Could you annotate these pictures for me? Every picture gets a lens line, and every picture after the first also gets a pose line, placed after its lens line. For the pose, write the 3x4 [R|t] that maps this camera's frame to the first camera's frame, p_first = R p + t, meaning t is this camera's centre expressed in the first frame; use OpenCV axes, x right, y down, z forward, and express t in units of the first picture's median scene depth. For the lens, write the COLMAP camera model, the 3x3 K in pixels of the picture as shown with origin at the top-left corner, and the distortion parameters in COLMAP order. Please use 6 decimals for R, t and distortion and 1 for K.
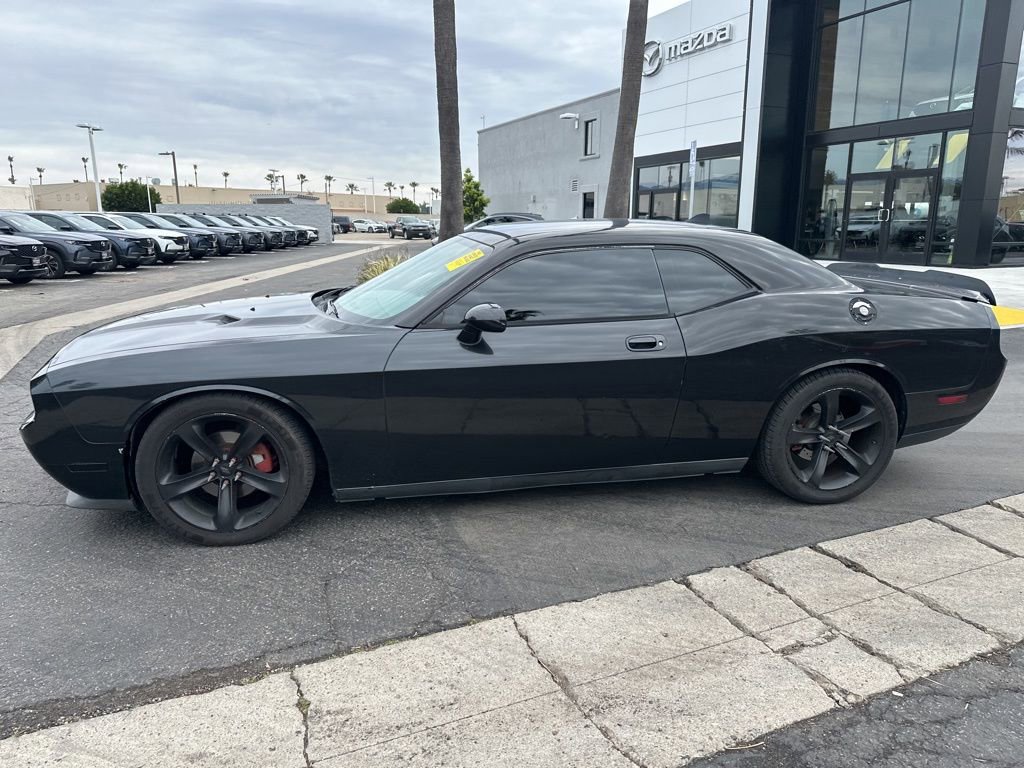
lens RADIAL K [[720.0, 0, 510.0], [0, 720.0, 388.3], [0, 0, 1]] dist [0.032898, -0.033853]
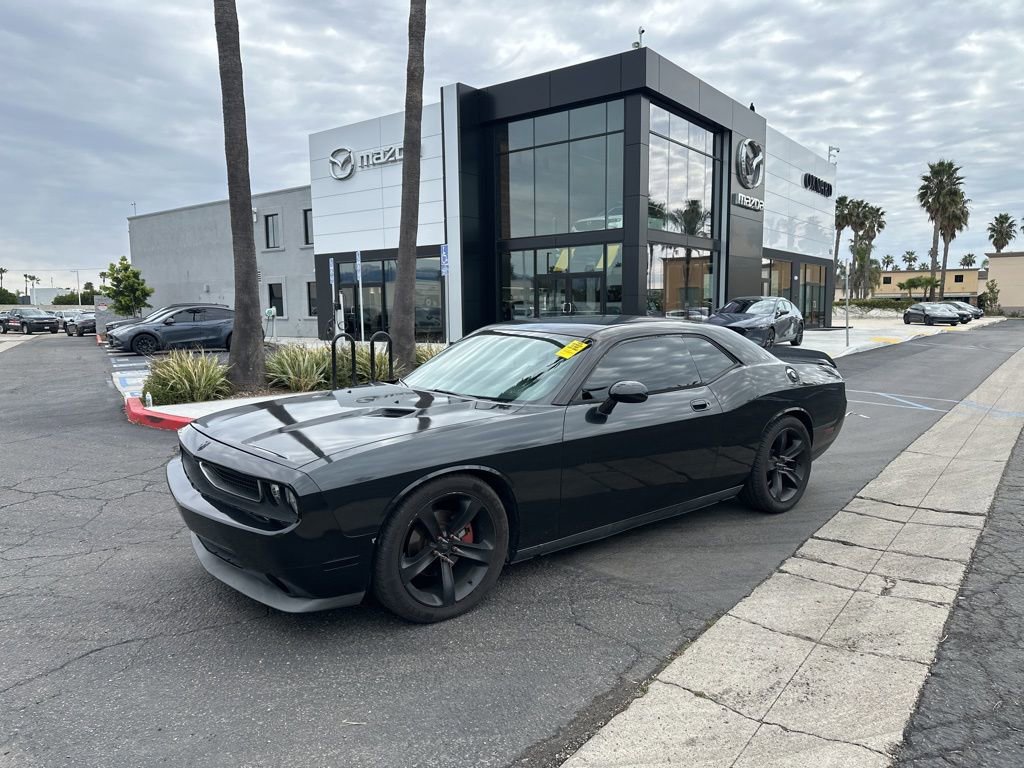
lens RADIAL K [[719.9, 0, 514.9], [0, 719.9, 384.2], [0, 0, 1]] dist [0.035204, -0.037718]
pose [[0.878545, -0.056537, 0.474302, -0.696033], [0.116126, 0.988460, -0.097273, -0.009474], [-0.463329, 0.140538, 0.874972, -0.023829]]
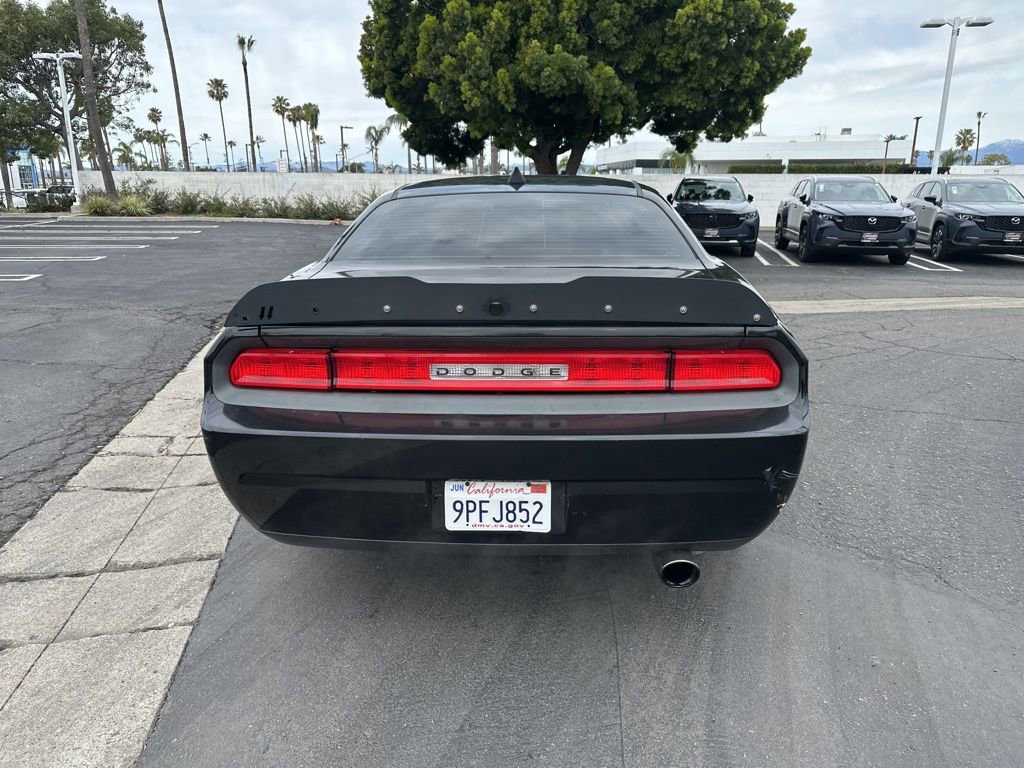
lens RADIAL K [[720.0, 0, 510.0], [0, 720.0, 388.3], [0, 0, 1]] dist [0.032898, -0.033853]
pose [[-0.242467, 0.253857, -0.936358, 1.192788], [-0.225168, 0.924078, 0.308834, -0.298919], [0.943668, 0.285720, -0.166898, 1.373374]]
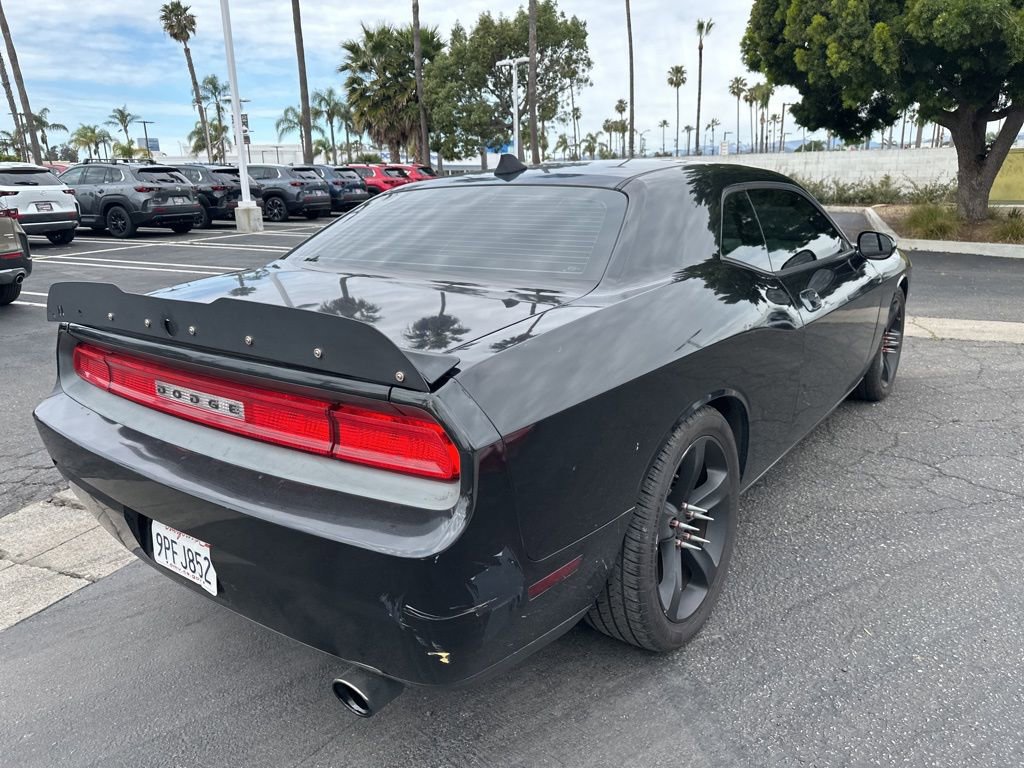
lens RADIAL K [[722.4, 0, 510.5], [0, 722.4, 387.3], [0, 0, 1]] dist [0.024670, -0.026101]
pose [[-0.739411, 0.199689, -0.642958, 0.822042], [-0.136957, 0.890419, 0.434047, -0.385807], [0.659176, 0.408997, -0.631037, 1.716015]]
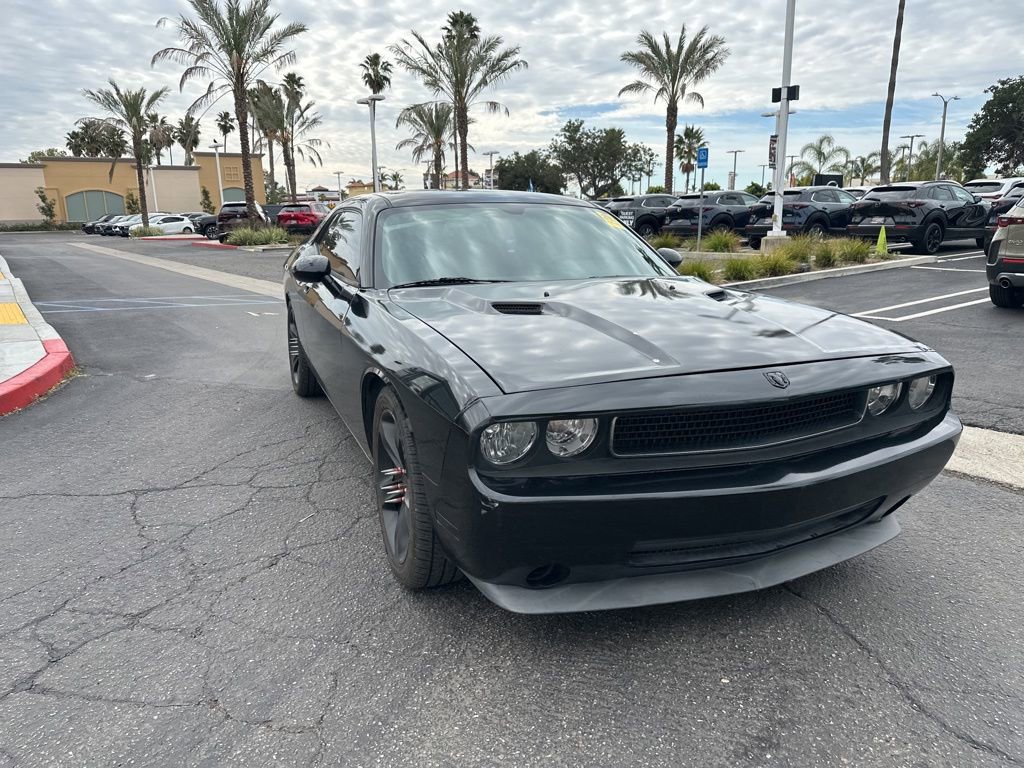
lens RADIAL K [[720.0, 0, 510.0], [0, 720.0, 388.3], [0, 0, 1]] dist [0.032898, -0.033853]
pose [[-0.202105, -0.230049, 0.951962, -1.116849], [0.241782, 0.930213, 0.276124, -0.270541], [-0.949049, 0.285974, -0.132379, 1.296108]]
